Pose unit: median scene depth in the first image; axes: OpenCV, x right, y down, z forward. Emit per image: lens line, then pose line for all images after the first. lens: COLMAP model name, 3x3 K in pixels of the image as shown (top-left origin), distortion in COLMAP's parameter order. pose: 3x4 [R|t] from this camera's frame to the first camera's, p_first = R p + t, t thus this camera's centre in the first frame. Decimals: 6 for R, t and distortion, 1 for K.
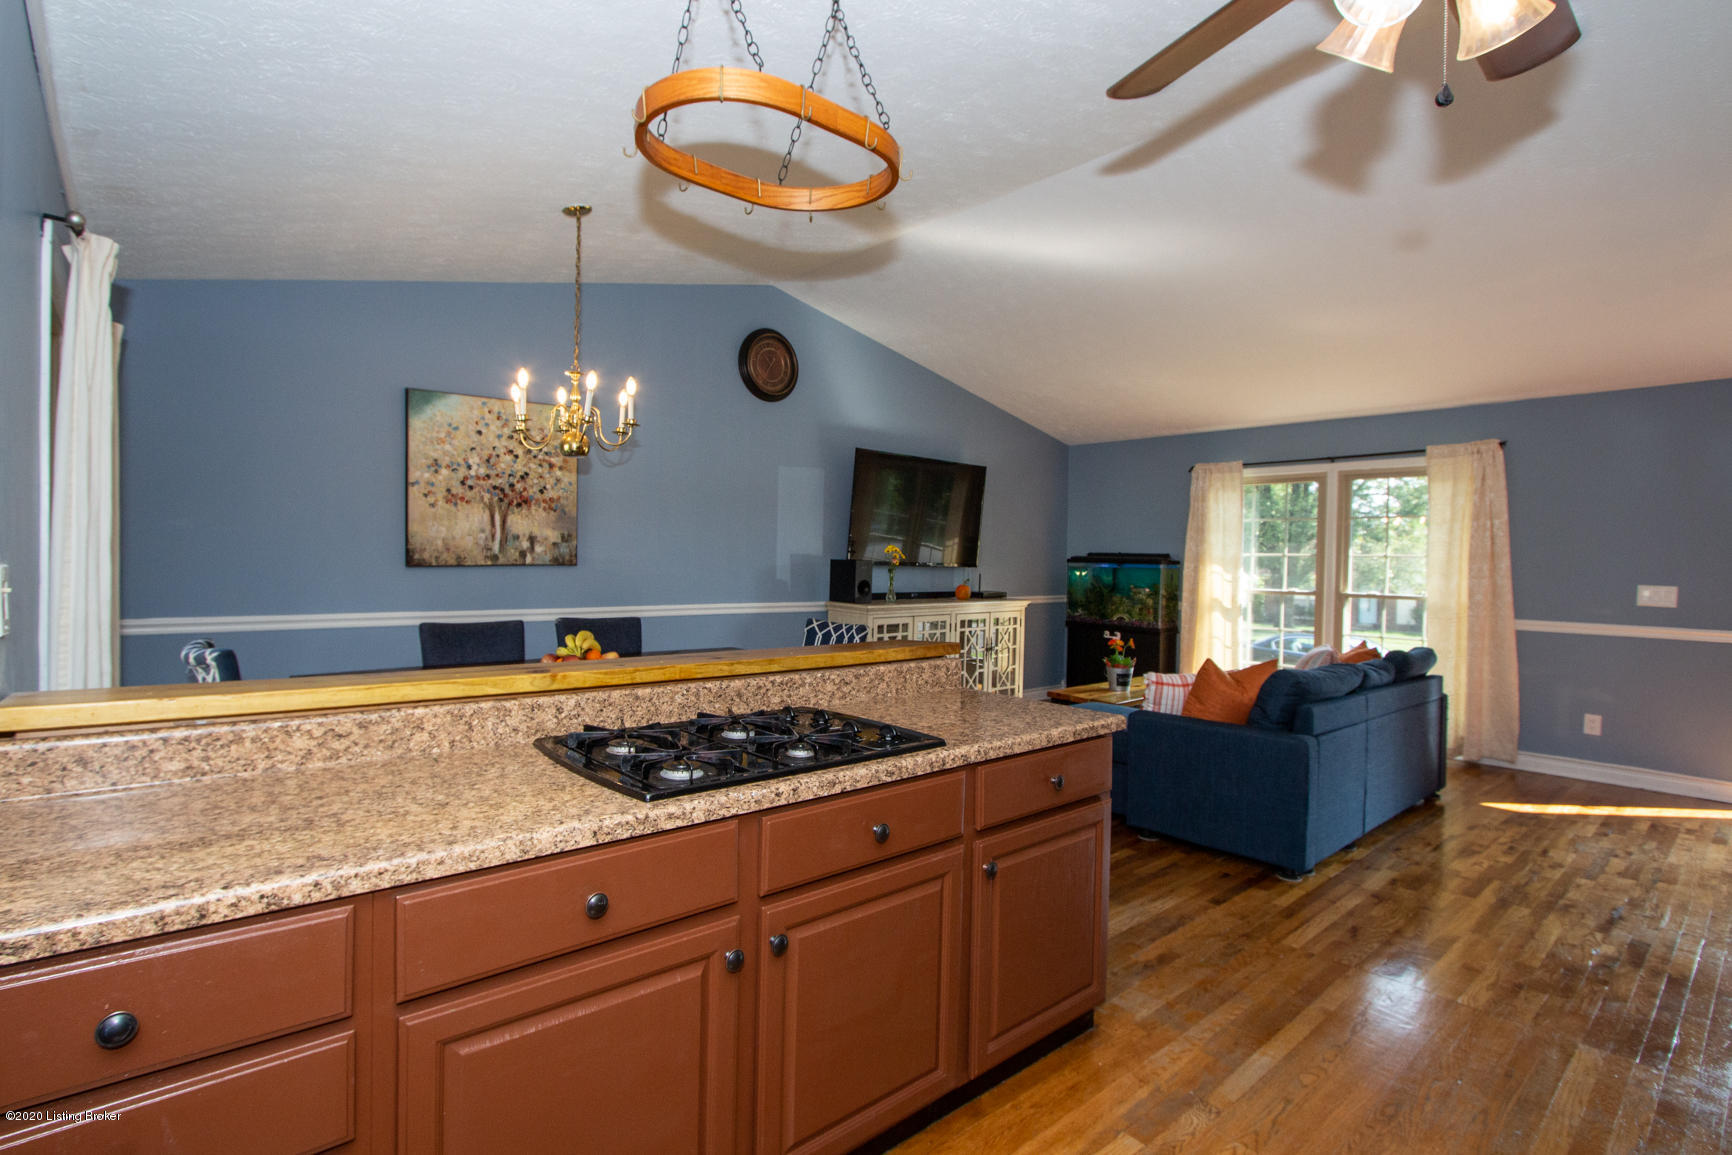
lens RADIAL K [[823.4, 0, 862.9], [0, 823.4, 574.7], [0, 0, 1]] dist [-0.013210, 0.000257]
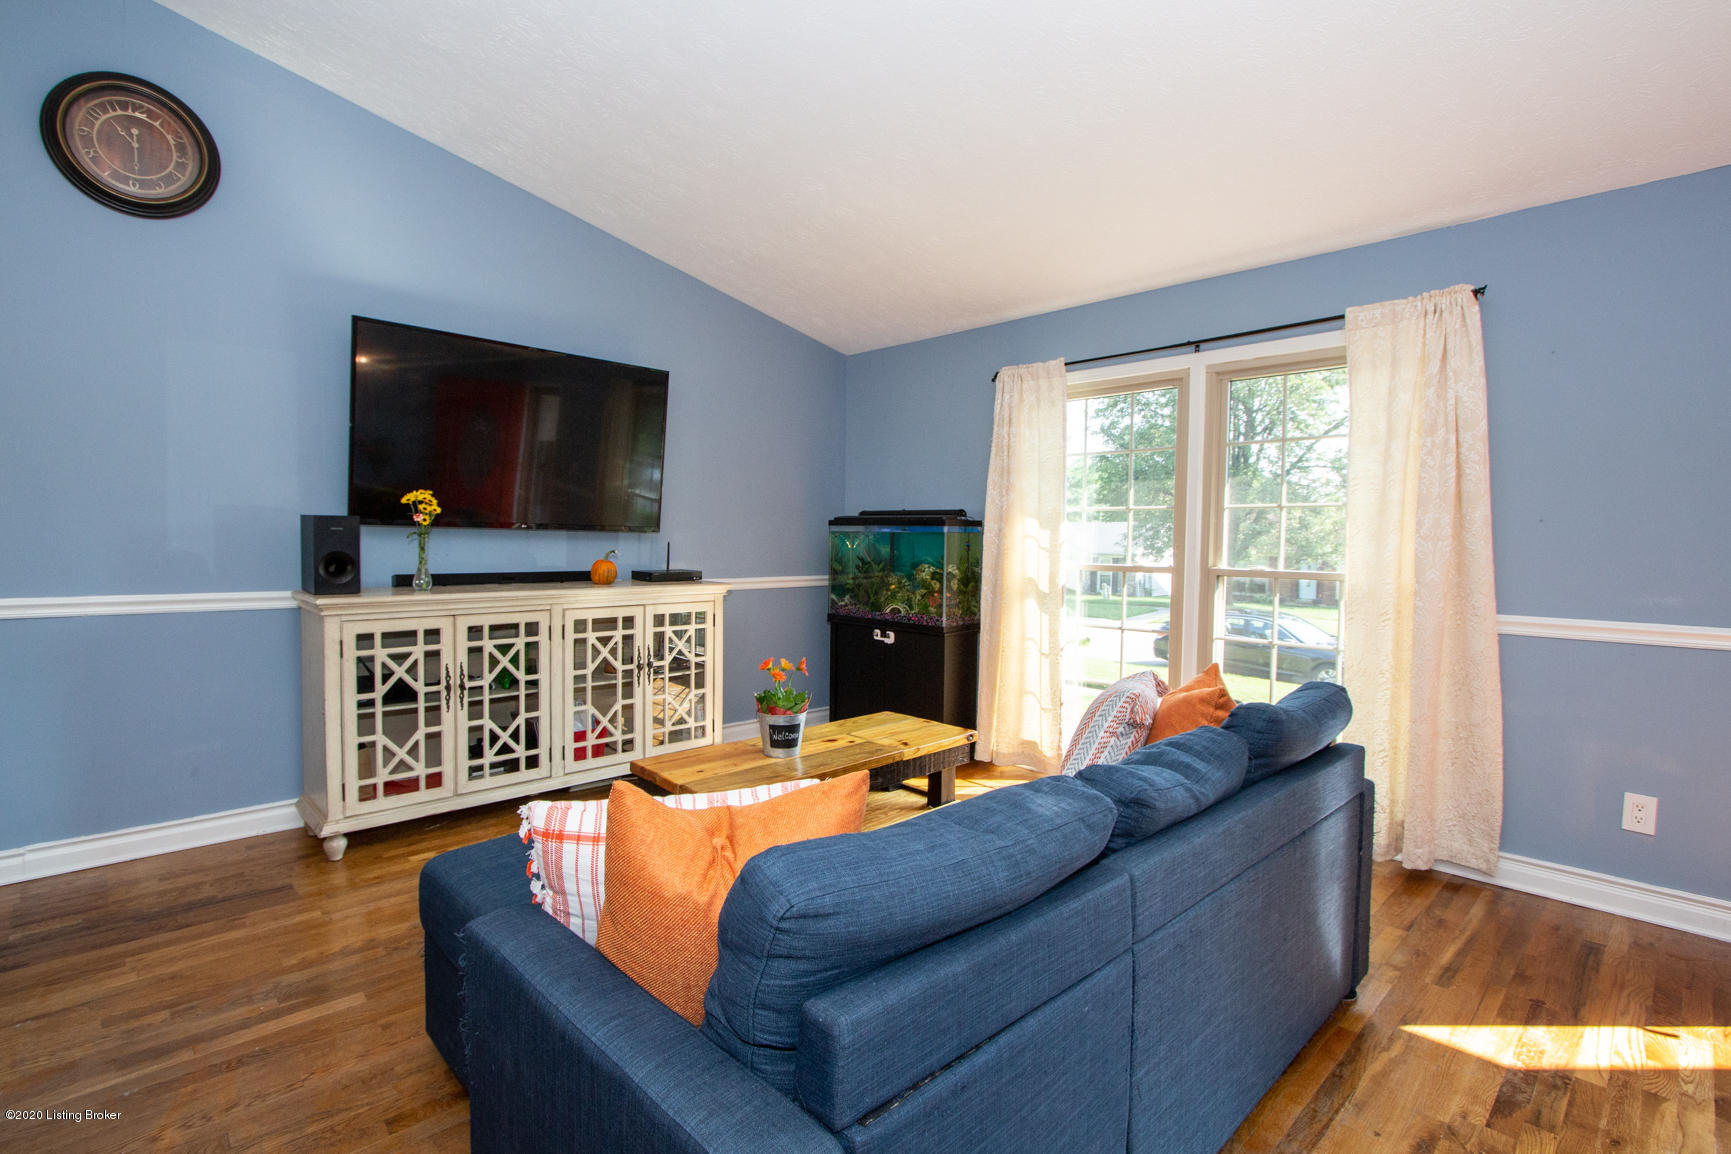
lens RADIAL K [[822.9, 0, 864.3], [0, 822.9, 574.9], [0, 0, 1]] dist [-0.013210, 0.000257]
pose [[0.998585, -0.008048, 0.052563, 0.341372], [0.006692, 0.999642, 0.025915, 0.011070], [-0.052753, -0.025526, 0.998281, 0.470091]]
